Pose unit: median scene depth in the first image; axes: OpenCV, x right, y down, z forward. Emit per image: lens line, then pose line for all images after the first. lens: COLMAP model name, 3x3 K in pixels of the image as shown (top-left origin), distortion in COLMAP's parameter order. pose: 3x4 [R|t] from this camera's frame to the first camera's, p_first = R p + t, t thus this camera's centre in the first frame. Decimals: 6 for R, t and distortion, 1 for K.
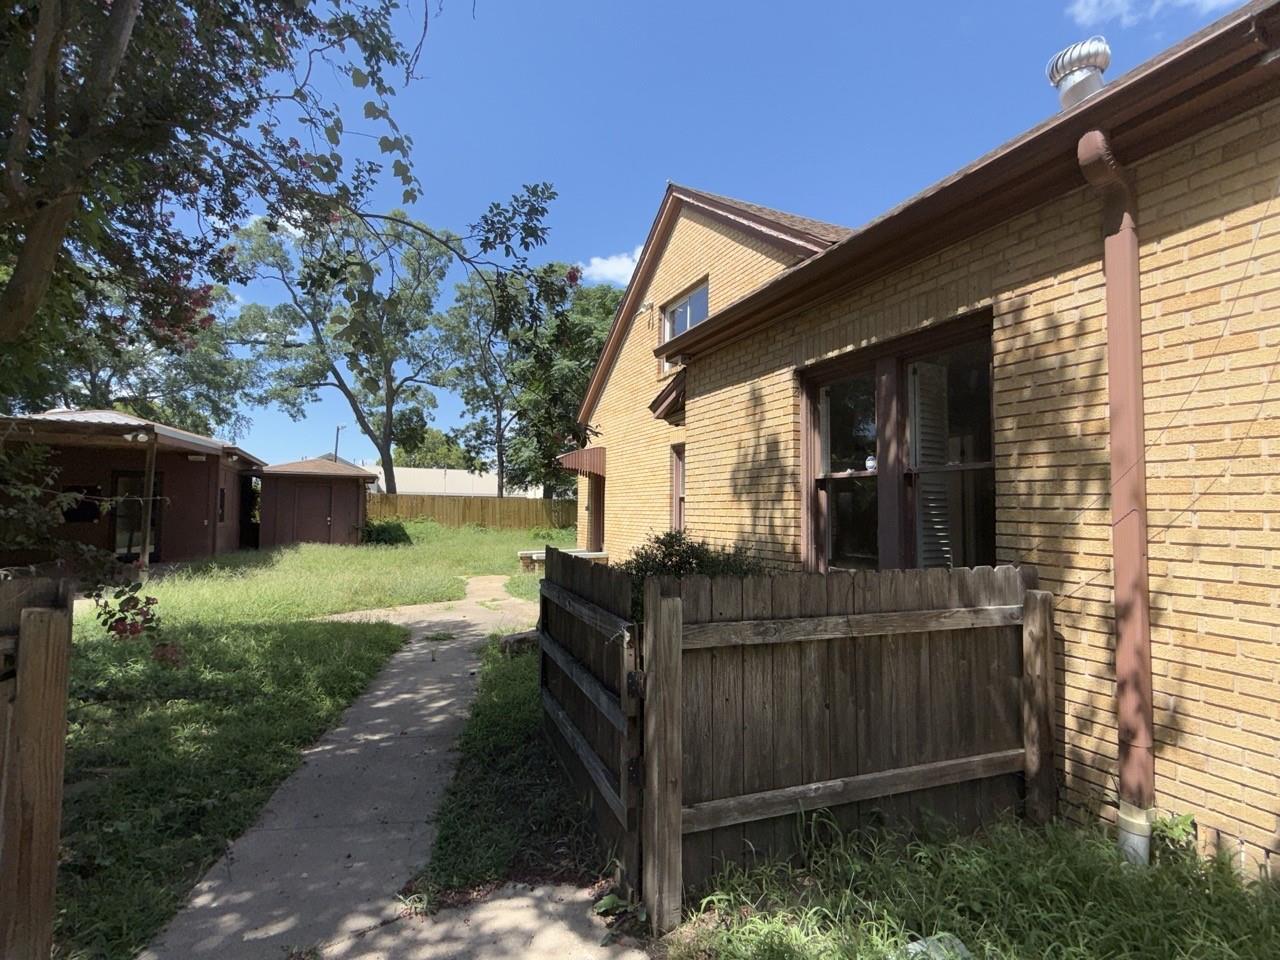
lens RADIAL K [[614.7, 0, 643.3], [0, 614.7, 484.0], [0, 0, 1]] dist [-0.001271, 0.001207]
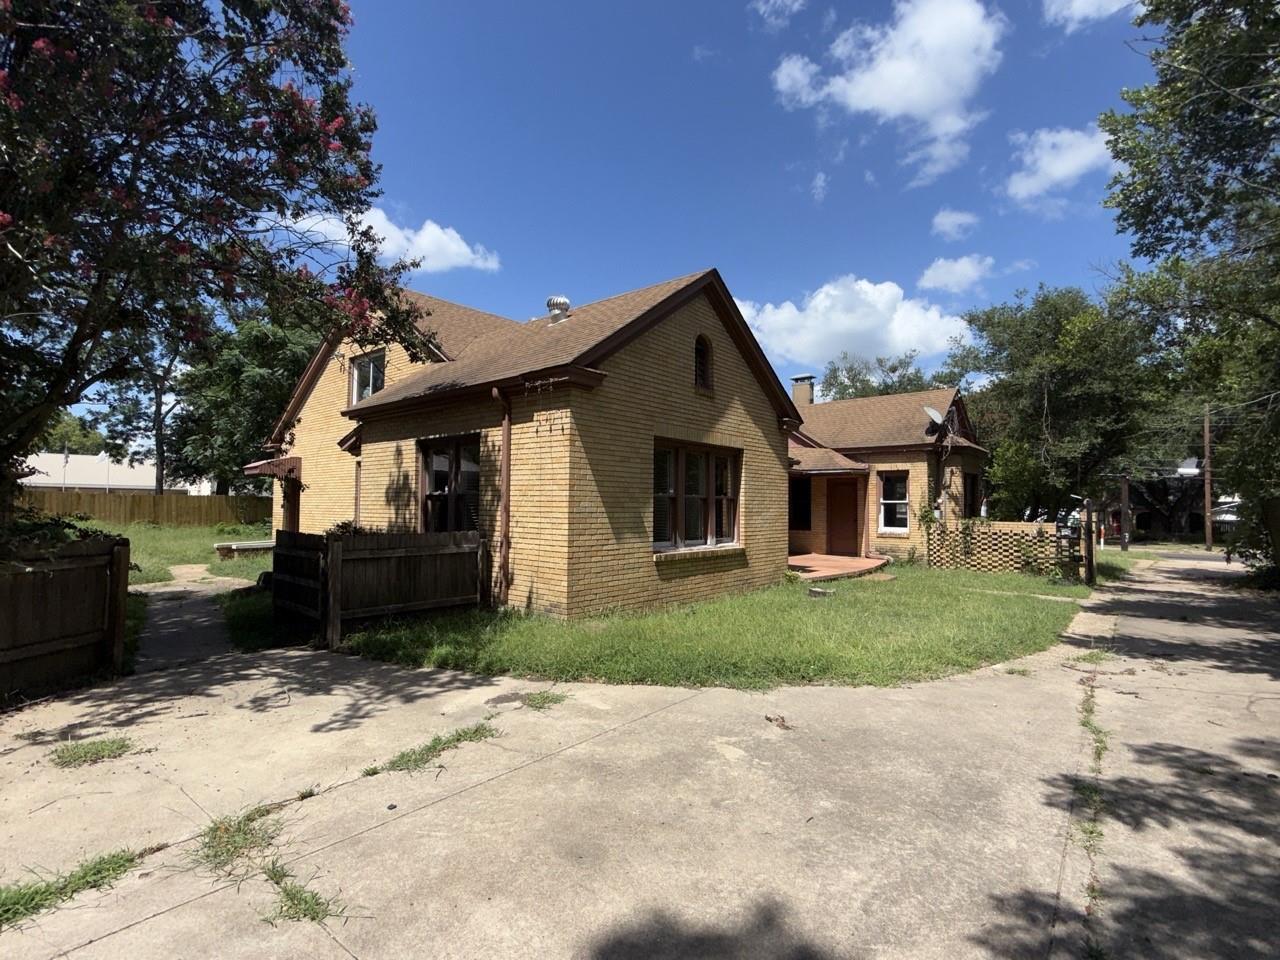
lens RADIAL K [[614.7, 0, 638.3], [0, 614.7, 478.3], [0, 0, 1]] dist [-0.001271, 0.001207]
pose [[0.898886, 0.014844, 0.437930, 0.017719], [-0.015615, 0.999876, -0.001840, -0.059634], [-0.437904, -0.005185, 0.899007, -0.963894]]
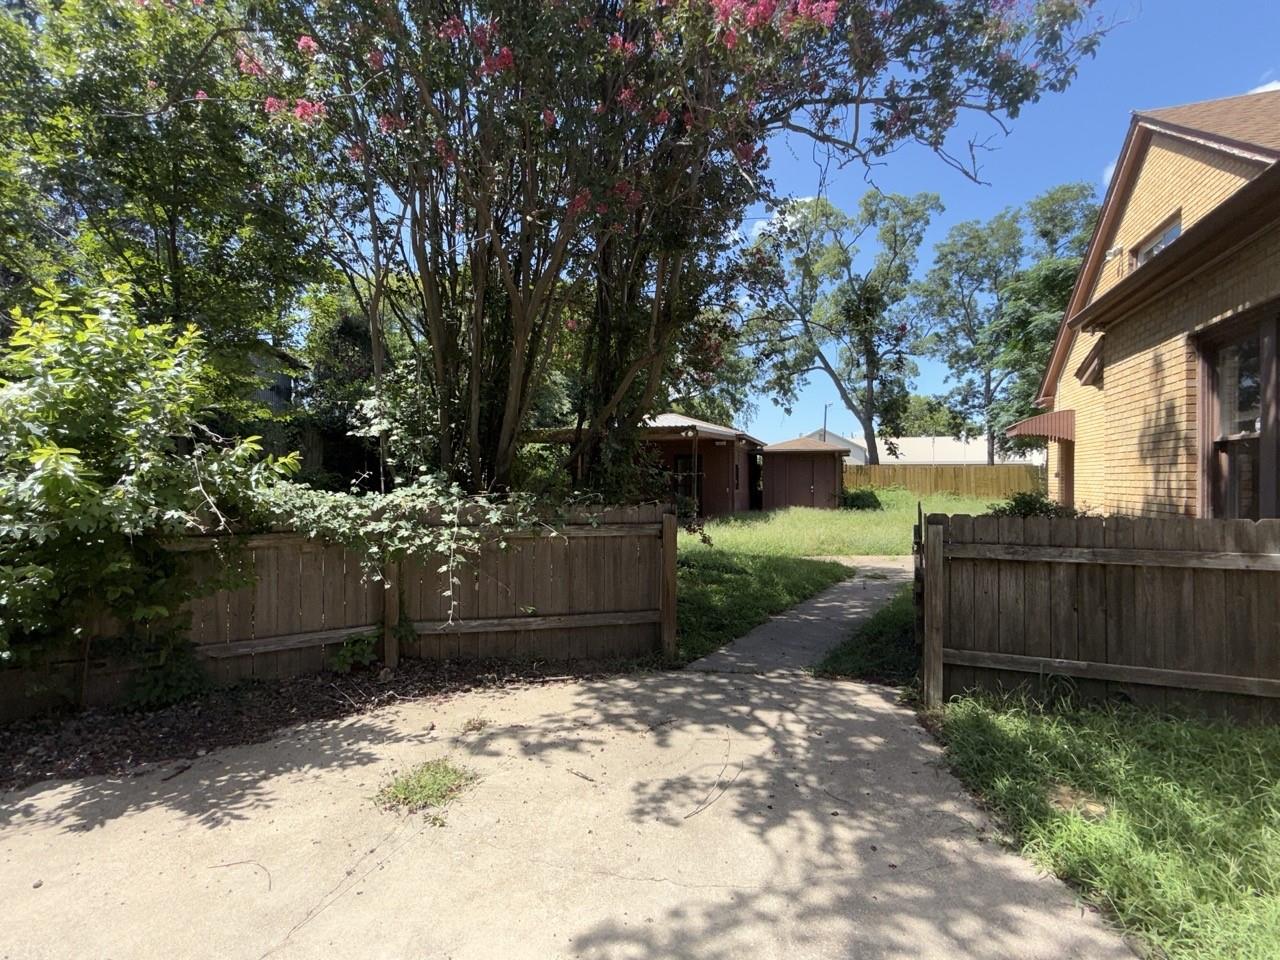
lens RADIAL K [[614.7, 0, 637.2], [0, 614.7, 482.5], [0, 0, 1]] dist [-0.001271, 0.001207]
pose [[0.718205, -0.007946, -0.695786, 0.255975], [0.040167, 0.998741, 0.030056, -0.008099], [0.694671, -0.049534, 0.717620, -0.325894]]
